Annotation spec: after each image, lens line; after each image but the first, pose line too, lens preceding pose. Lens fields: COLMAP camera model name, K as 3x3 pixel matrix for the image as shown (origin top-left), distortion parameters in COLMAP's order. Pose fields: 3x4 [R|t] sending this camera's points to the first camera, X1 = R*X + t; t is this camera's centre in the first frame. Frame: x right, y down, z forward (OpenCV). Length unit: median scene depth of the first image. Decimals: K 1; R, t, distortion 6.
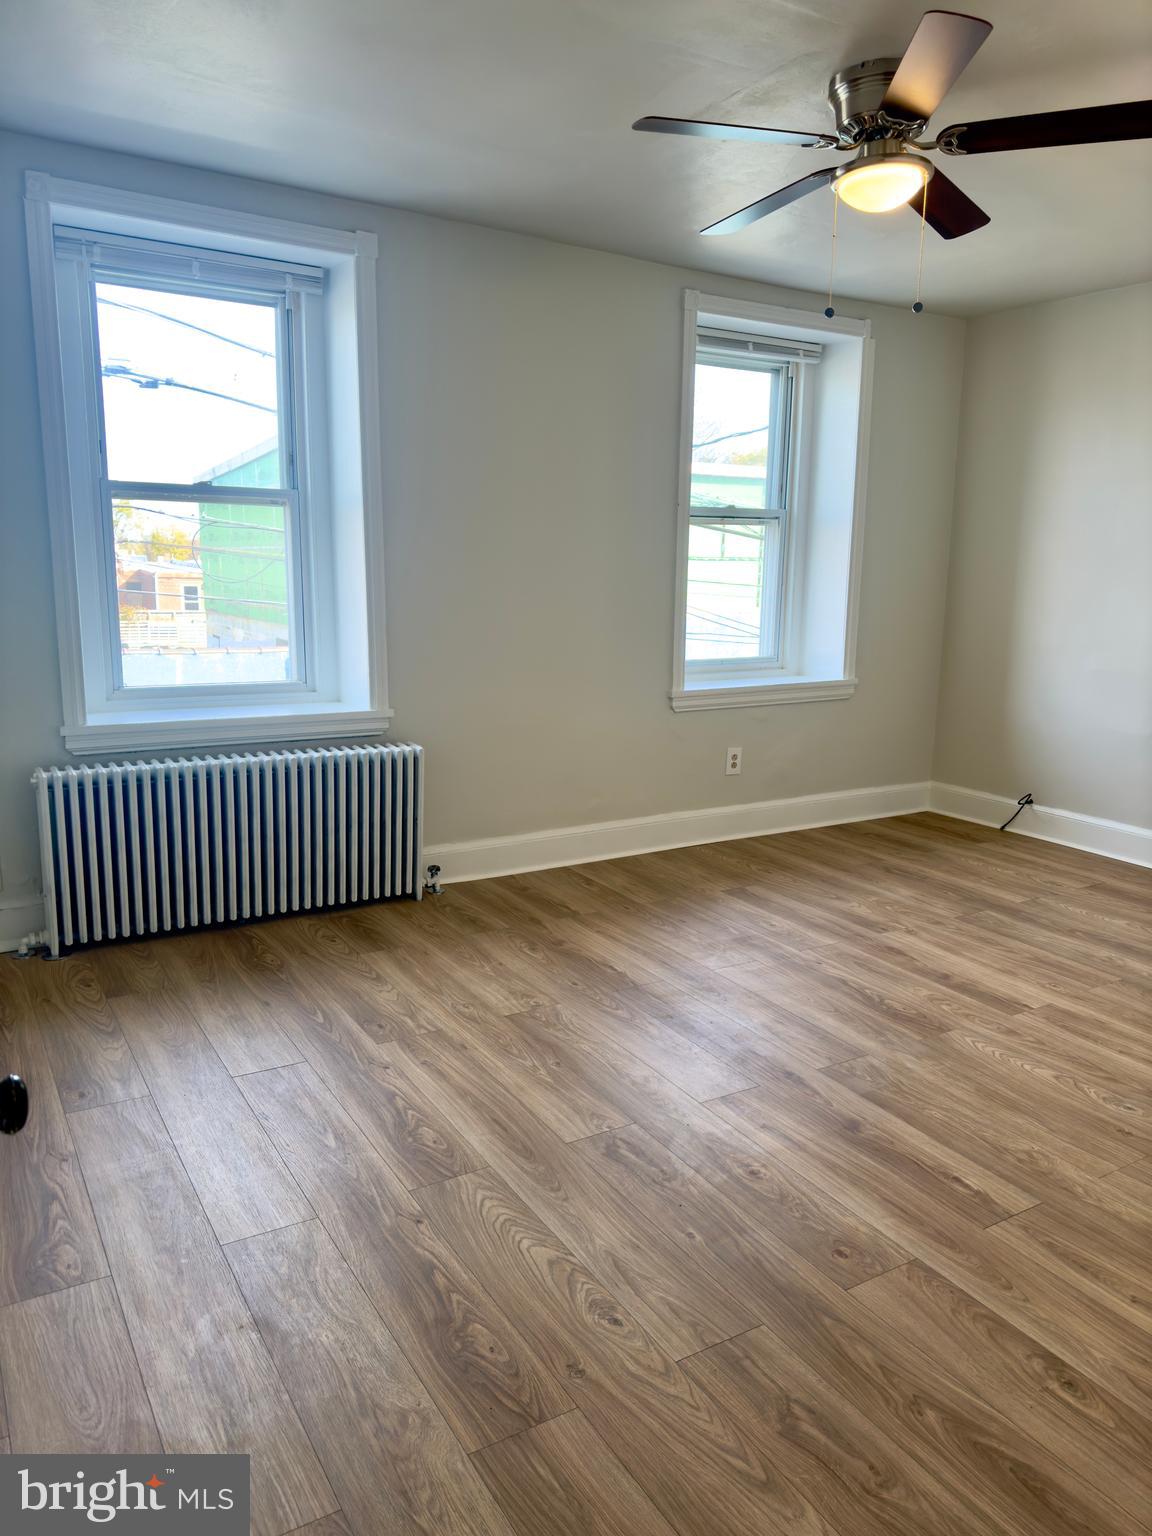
lens RADIAL K [[1069.6, 0, 576.0], [0, 1069.6, 768.0], [0, 0, 1]] dist [-0.030323, -0.003467]
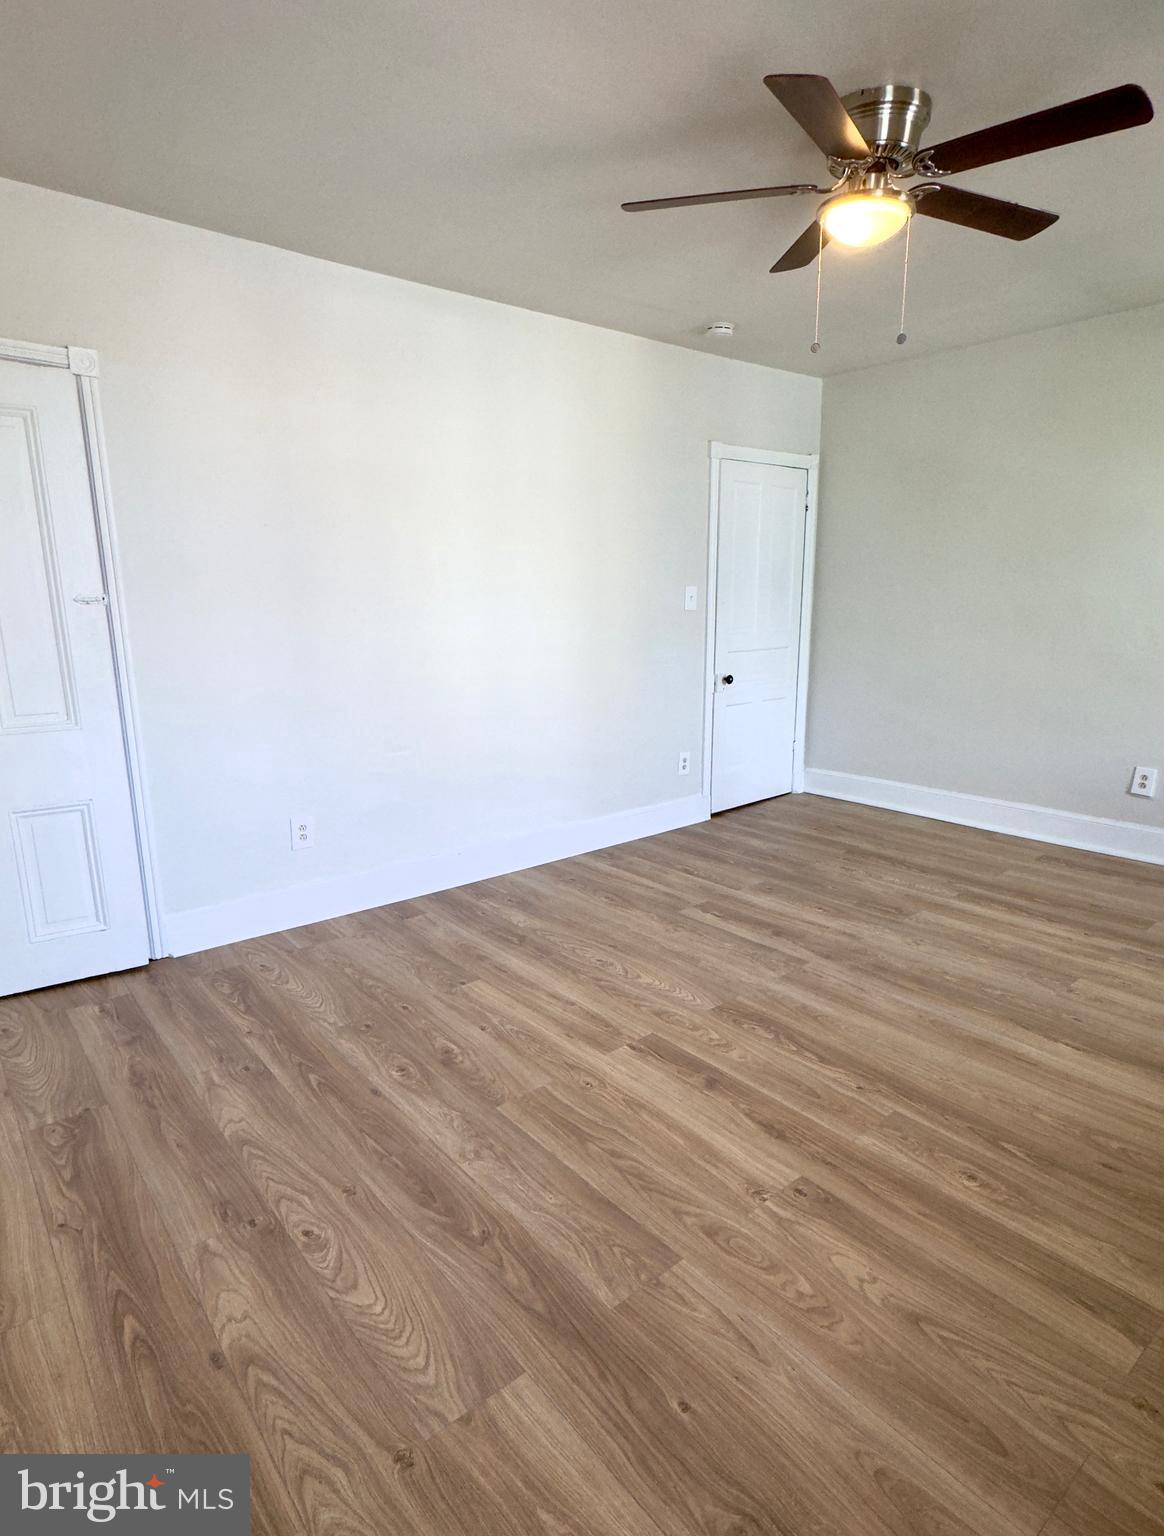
lens RADIAL K [[840.8, 0, 582.0], [0, 840.8, 768.0], [0, 0, 1]] dist [0.002796, 0.000839]
pose [[-0.991031, 0.027825, -0.130704, 0.579943], [-0.024693, 0.923108, 0.383747, -0.318402], [0.131331, 0.383533, -0.914141, 1.646582]]
